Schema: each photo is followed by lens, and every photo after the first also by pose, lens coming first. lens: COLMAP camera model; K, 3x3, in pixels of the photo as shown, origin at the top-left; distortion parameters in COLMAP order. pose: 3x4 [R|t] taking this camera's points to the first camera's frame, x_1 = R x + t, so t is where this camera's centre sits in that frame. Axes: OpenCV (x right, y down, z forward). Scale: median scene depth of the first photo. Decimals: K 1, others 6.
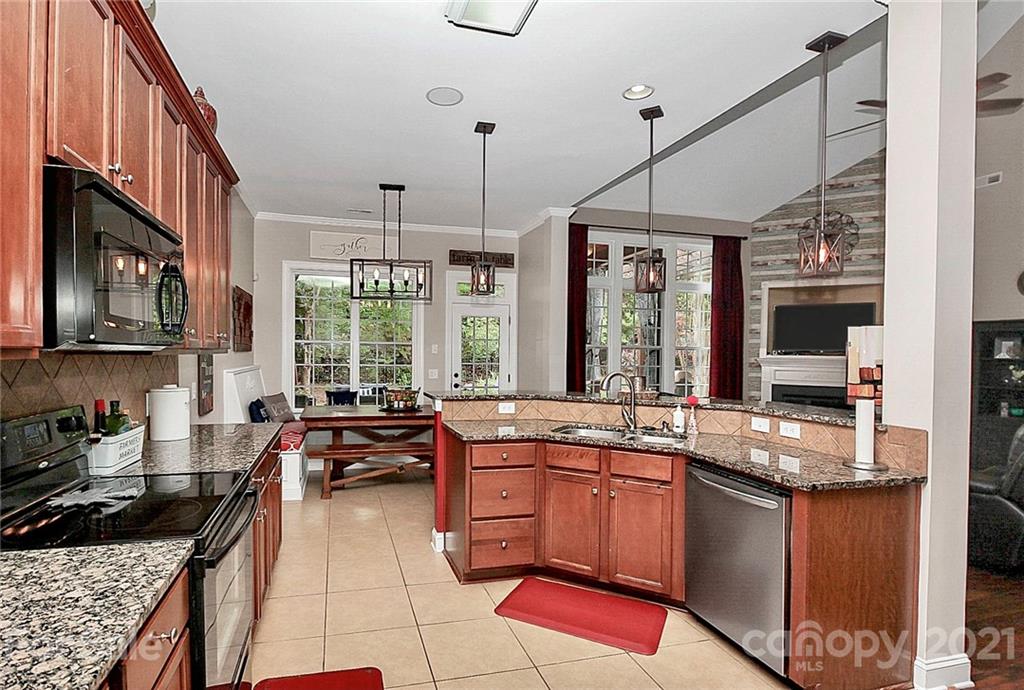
lens RADIAL K [[504.6, 0, 460.9], [0, 504.6, 361.8], [0, 0, 1]] dist [0.000226, -0.007339]
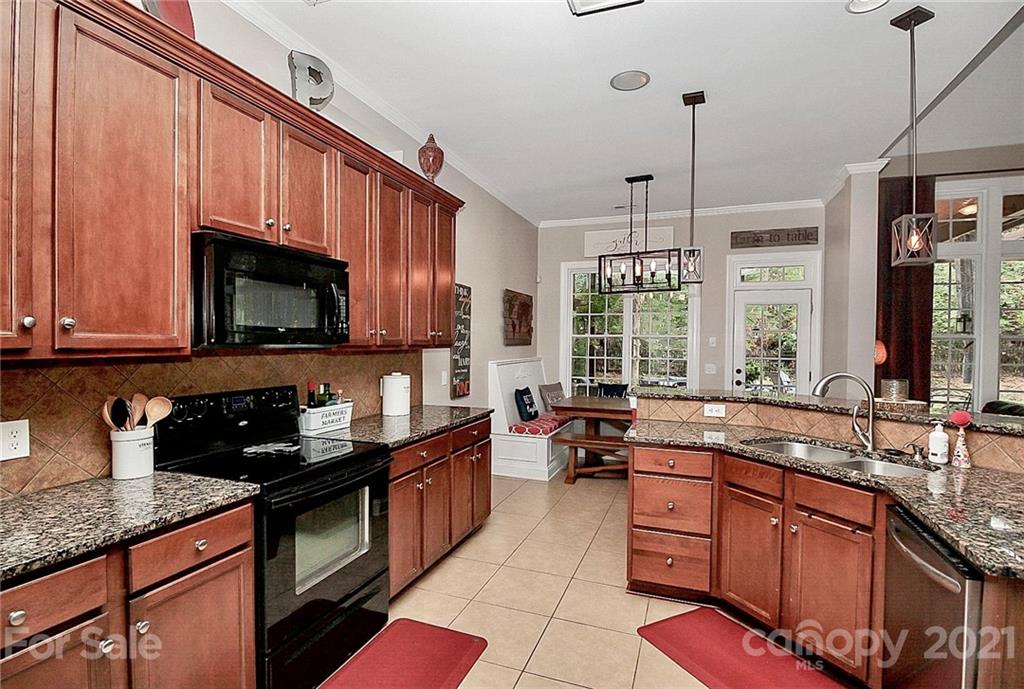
lens RADIAL K [[491.9, 0, 508.1], [0, 491.9, 351.5], [0, 0, 1]] dist [-0.012622, -0.000494]
pose [[0.824790, 0.004996, -0.565417, 0.203026], [-0.007691, 0.999968, -0.002383, -0.004362], [0.565386, 0.006314, 0.824802, 0.069305]]
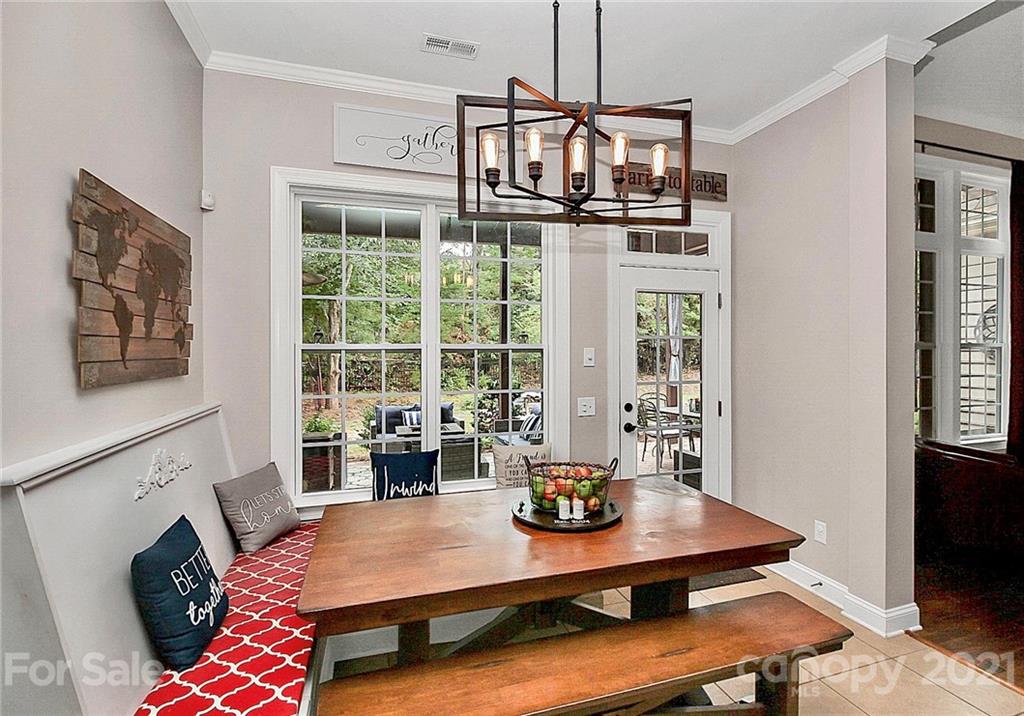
lens RADIAL K [[520.1, 0, 535.8], [0, 520.1, 351.1], [0, 0, 1]] dist [0.001582, 0.000190]
pose [[0.997680, -0.014411, 0.066532, -0.195078], [0.015354, 0.999789, -0.013676, -0.034395], [-0.066321, 0.014666, 0.997691, 0.676293]]
